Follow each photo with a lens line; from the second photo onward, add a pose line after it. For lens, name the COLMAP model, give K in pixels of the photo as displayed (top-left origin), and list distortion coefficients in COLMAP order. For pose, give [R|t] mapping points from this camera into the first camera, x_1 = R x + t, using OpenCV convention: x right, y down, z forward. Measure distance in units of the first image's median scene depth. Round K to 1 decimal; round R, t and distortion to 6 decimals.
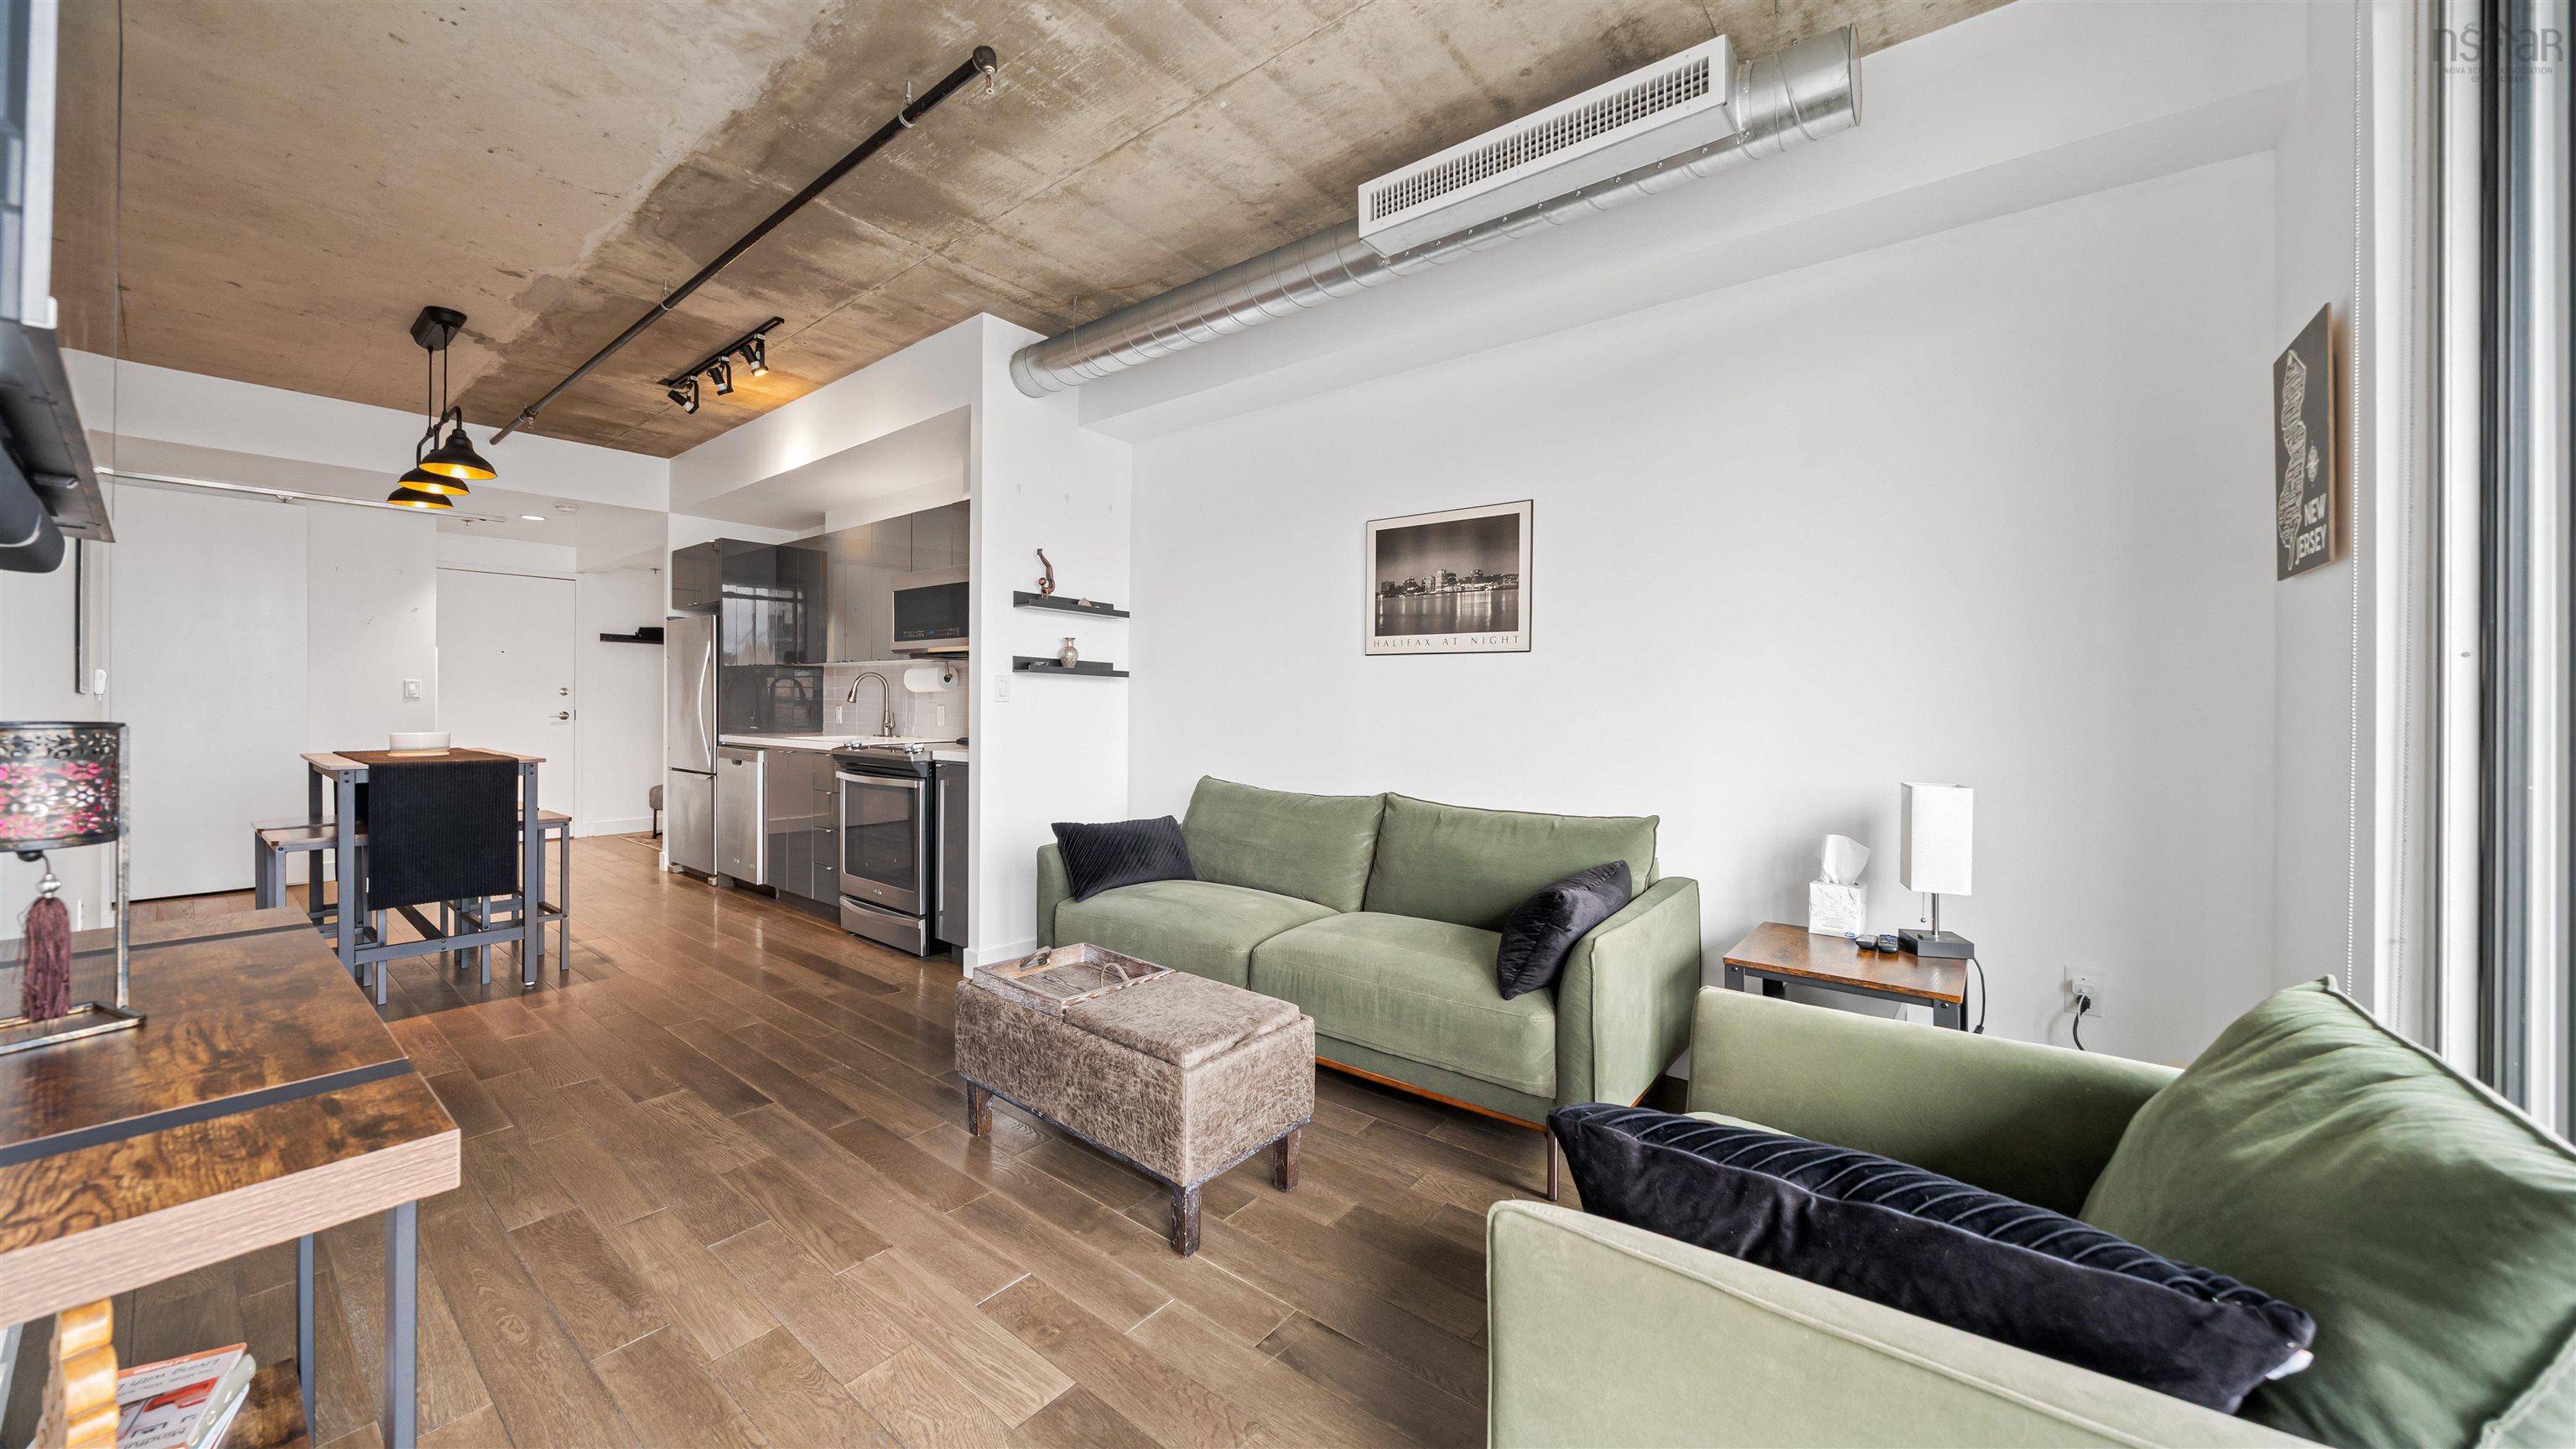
lens RADIAL K [[898.1, 0, 1279.2], [0, 898.1, 708.7], [0, 0, 1]] dist [-0.005924, 0.000068]
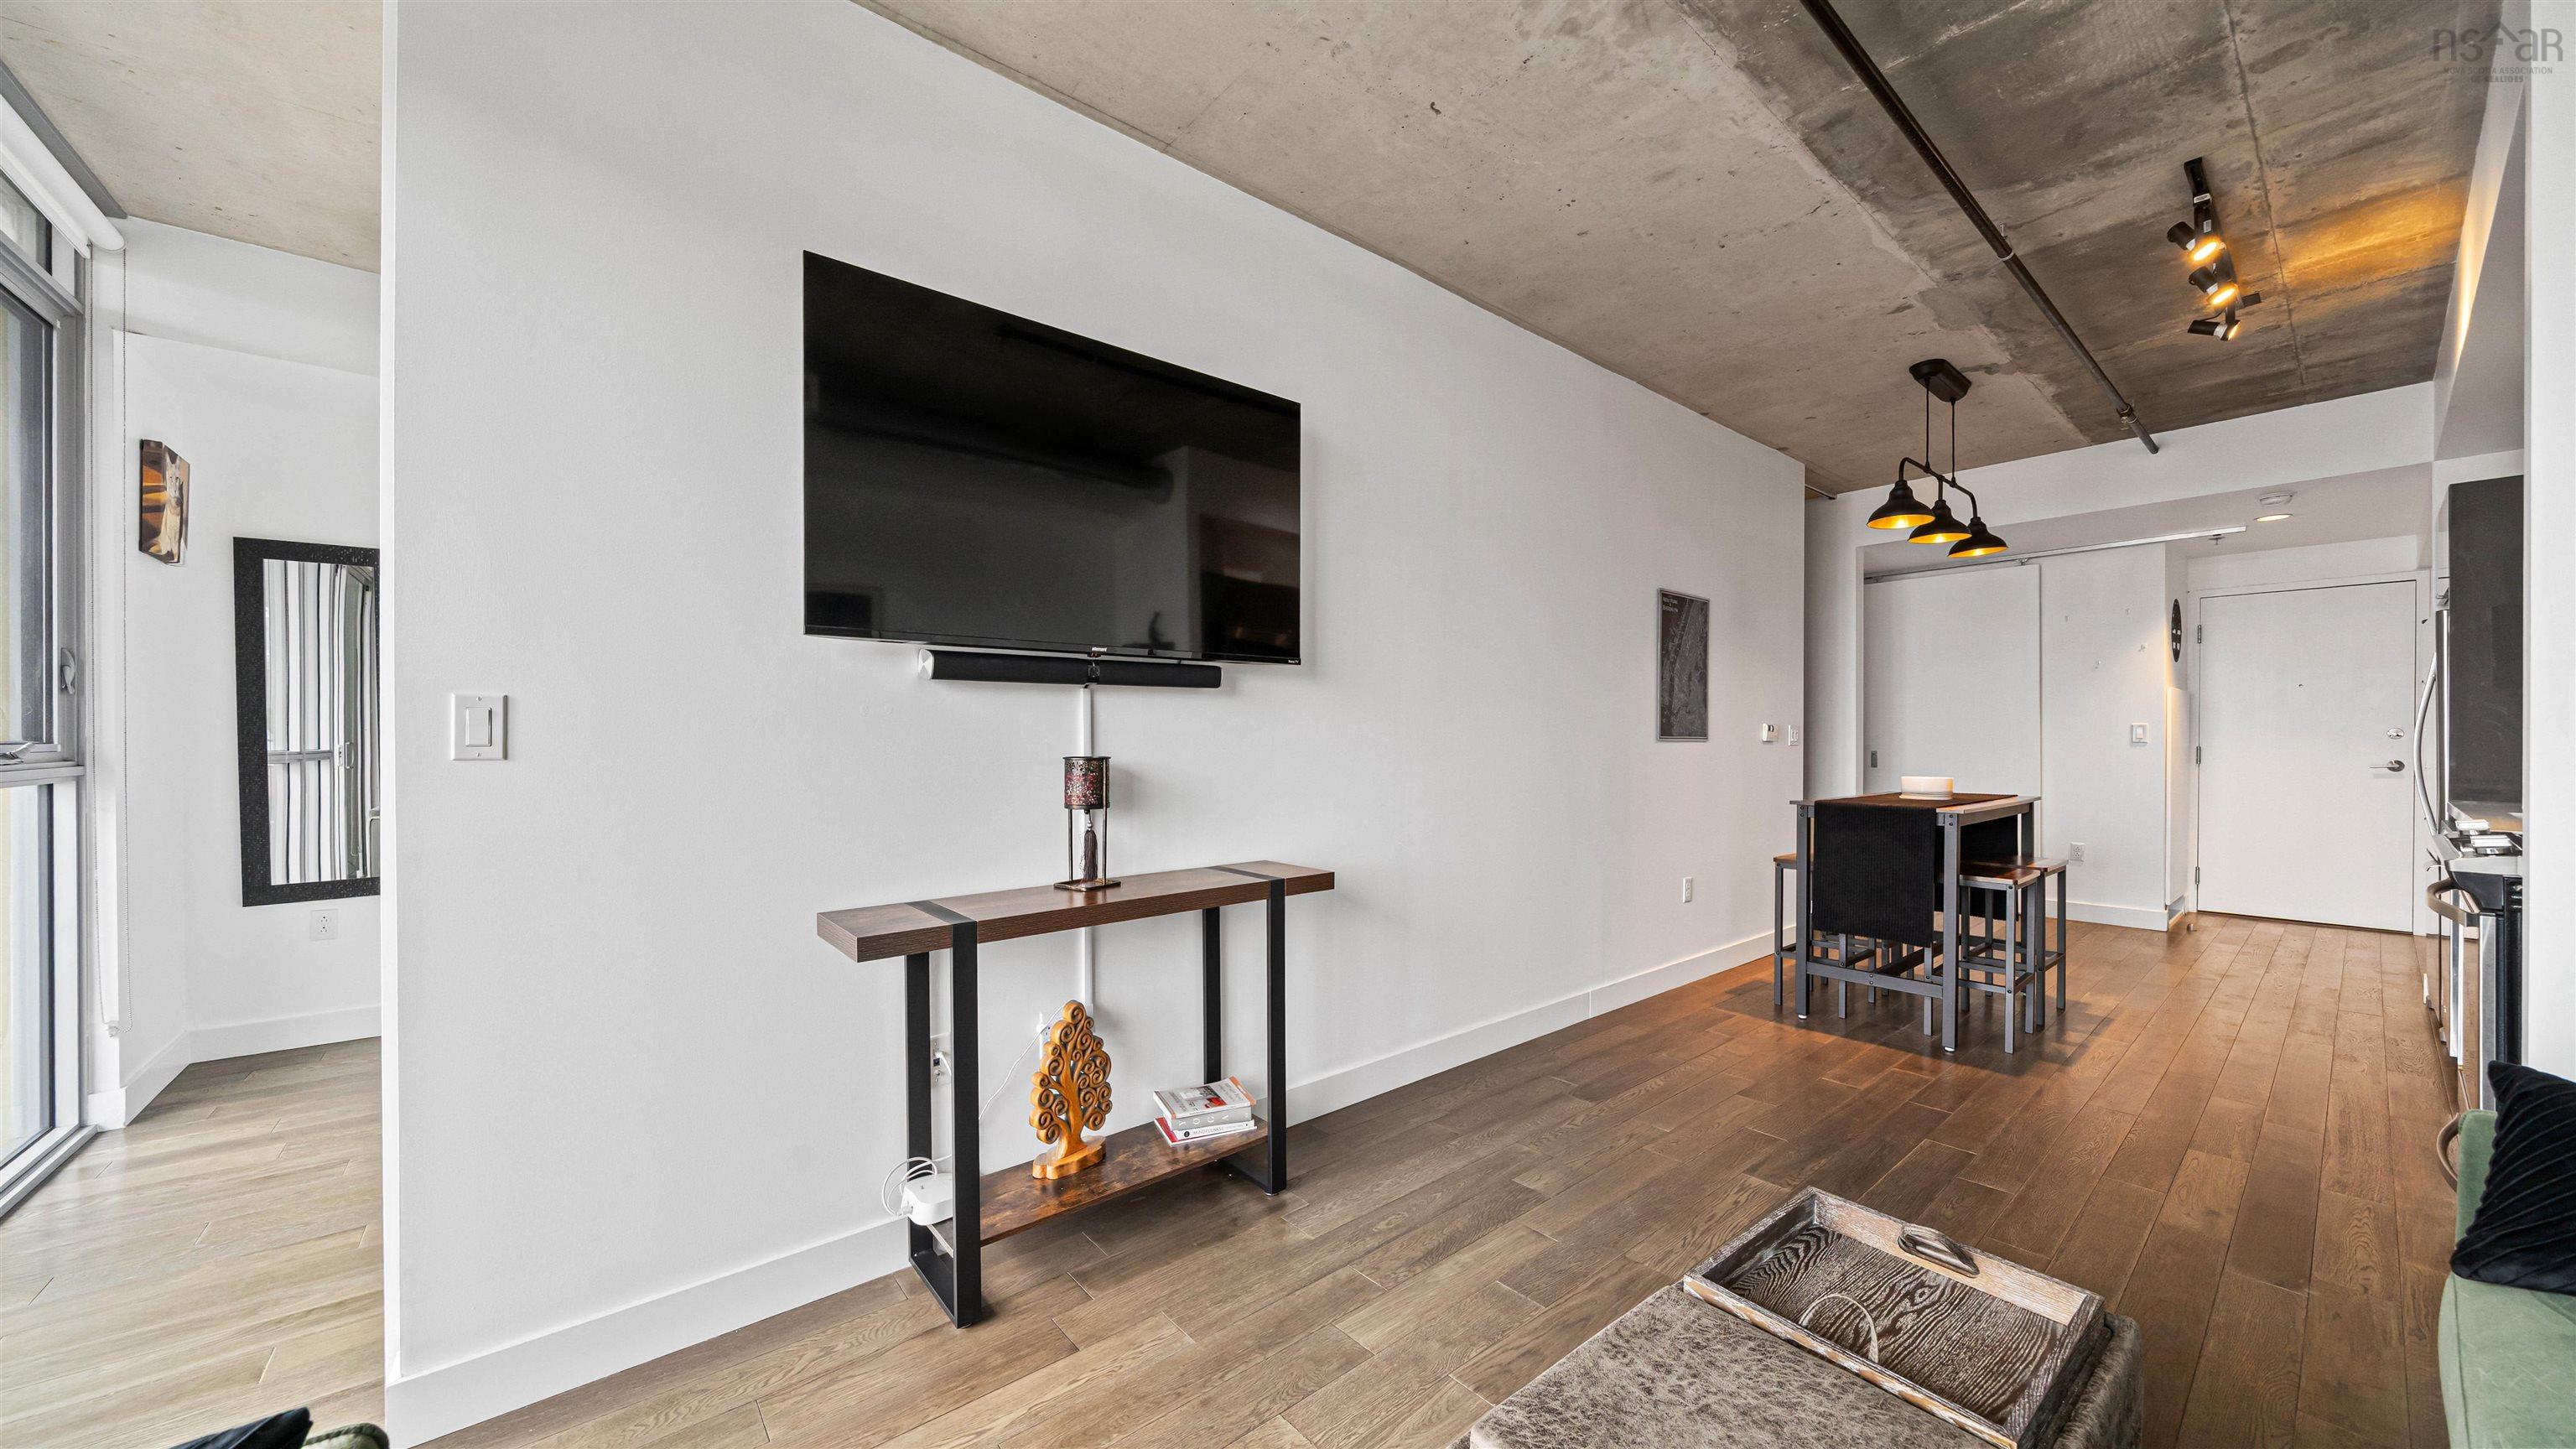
lens RADIAL K [[898.1, 0, 1288.0], [0, 898.1, 744.8], [0, 0, 1]] dist [-0.005924, 0.000068]
pose [[-0.201754, 0.000692, -0.979436, 0.247746], [-0.008442, 0.999961, 0.002446, -0.008497], [0.979400, 0.008762, -0.201740, 0.576972]]
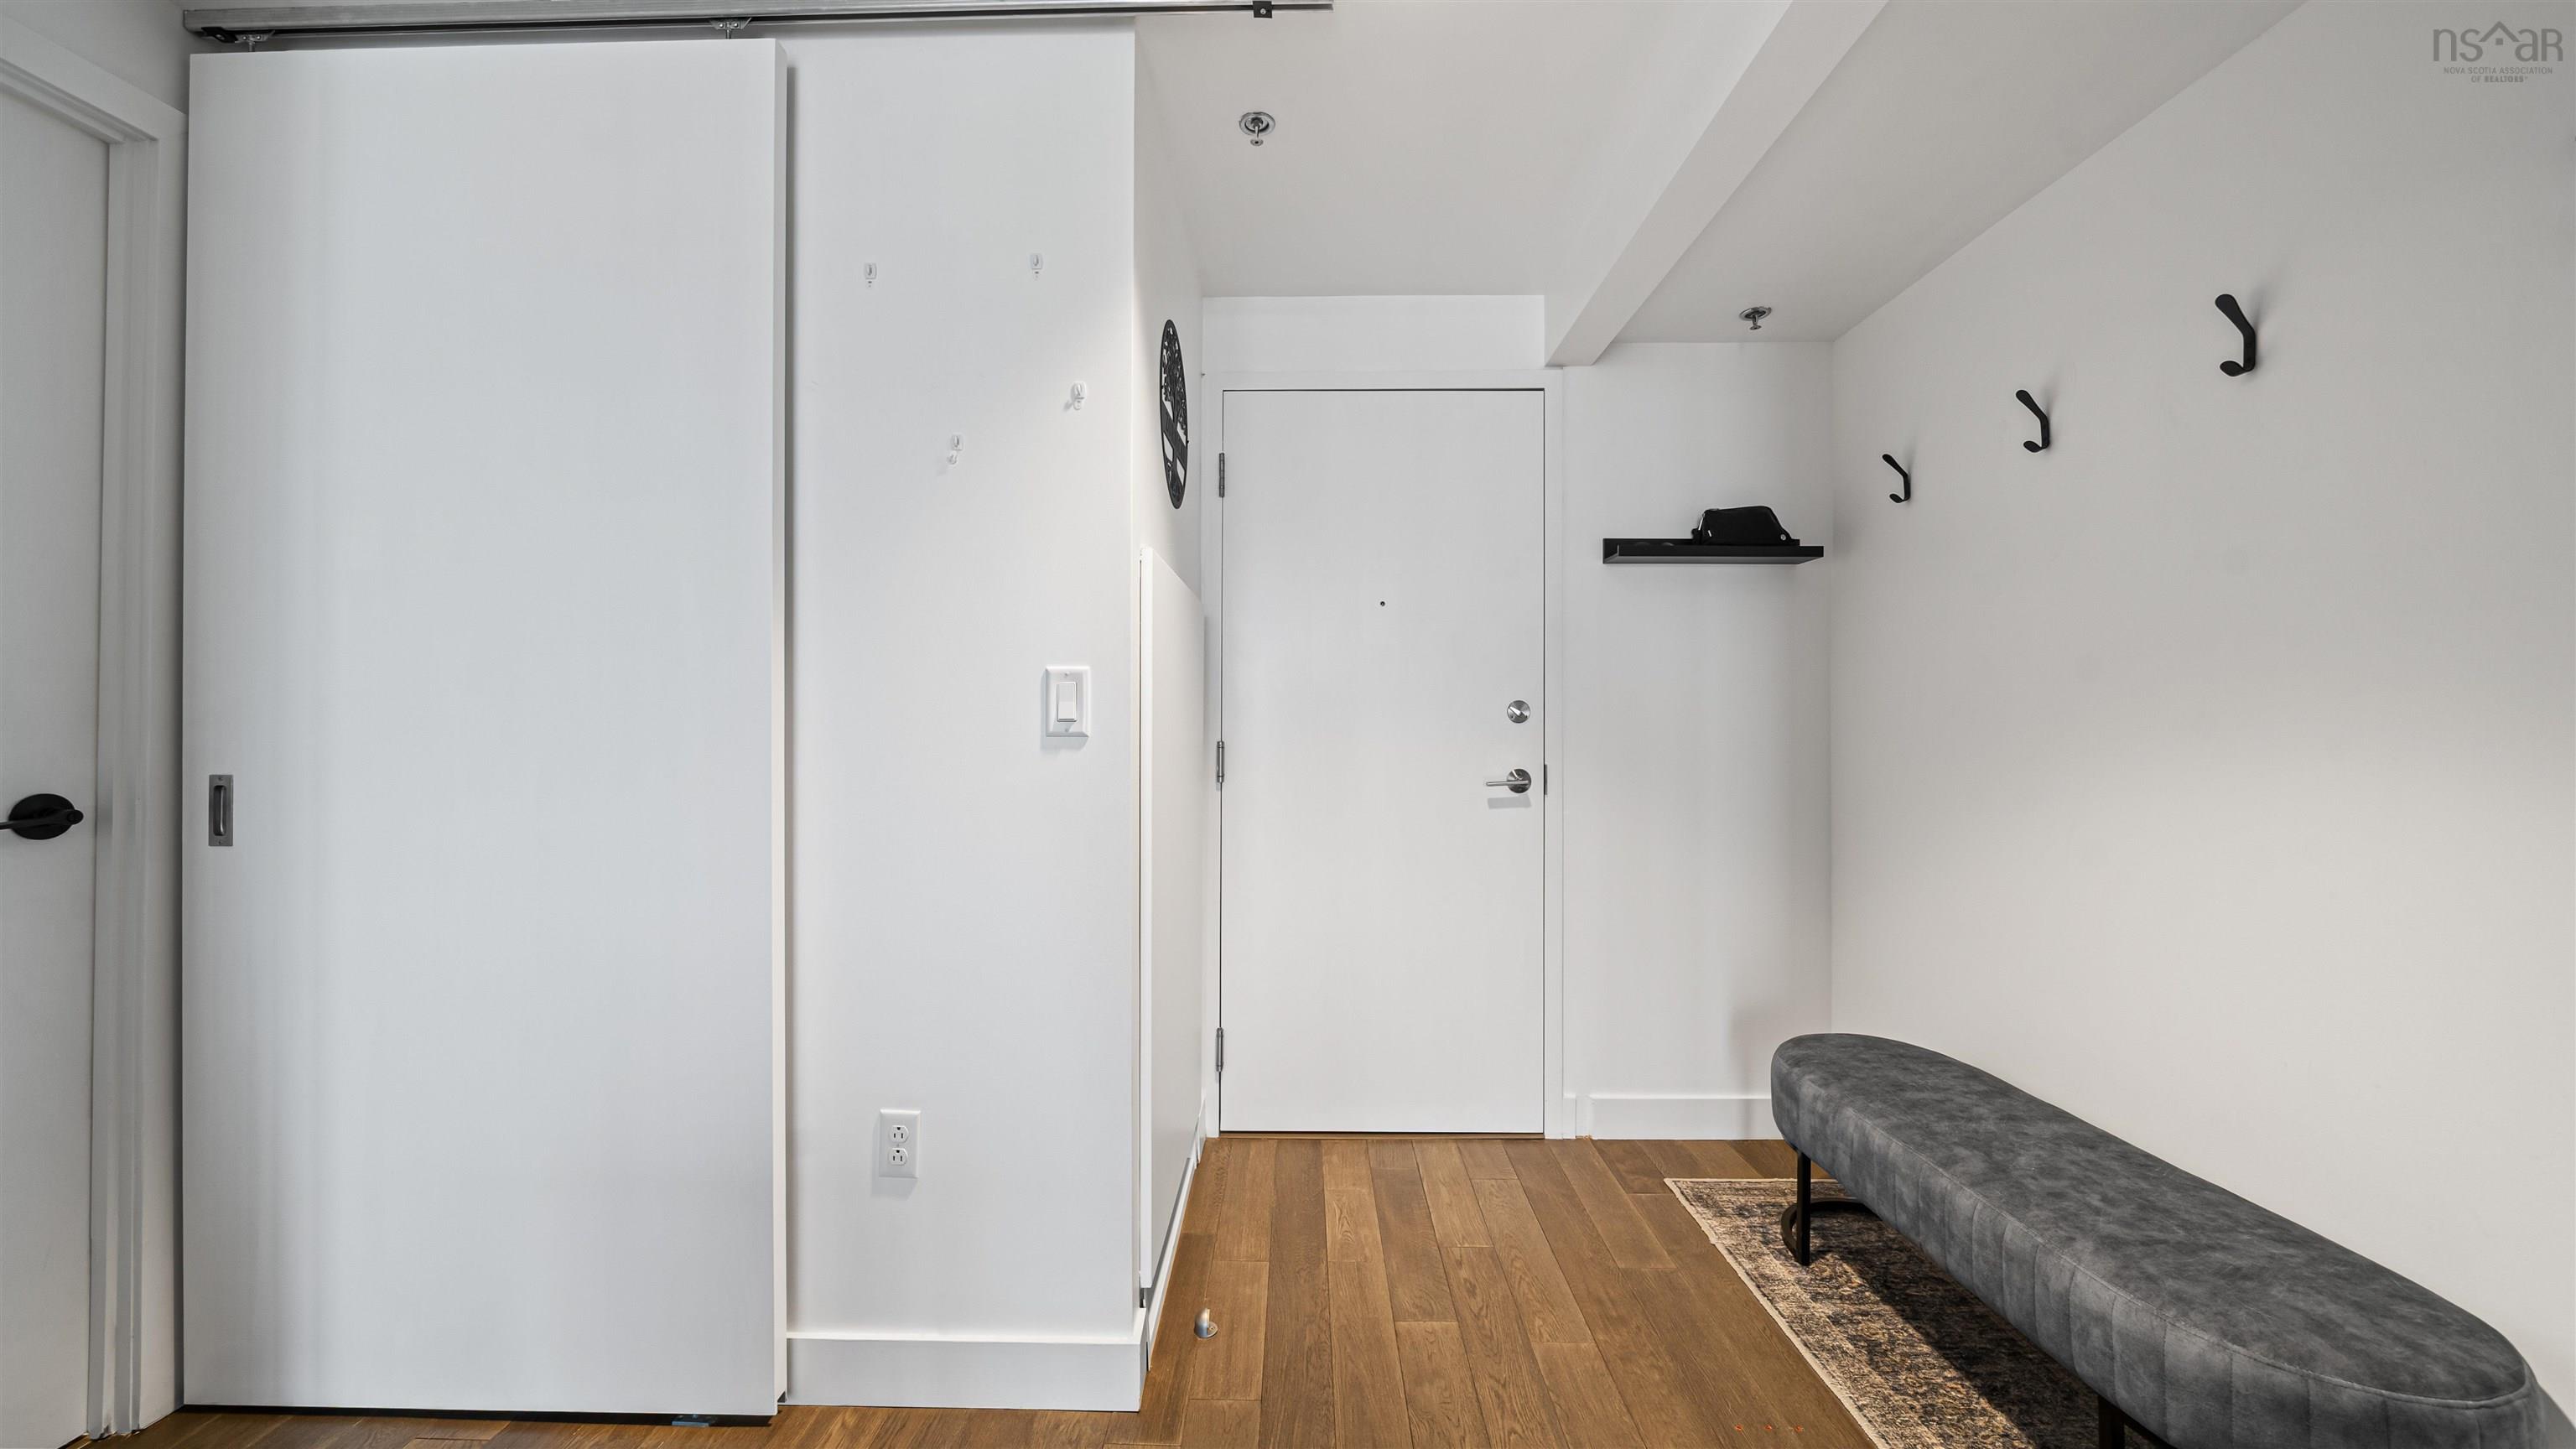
lens RADIAL K [[898.1, 0, 1289.2], [0, 898.1, 720.2], [0, 0, 1]] dist [-0.005924, 0.000068]
pose [[0.616528, -0.007367, -0.787298, -1.336029], [-0.003231, 0.999924, -0.011886, -0.025802], [0.787326, 0.009872, 0.616458, 1.646956]]
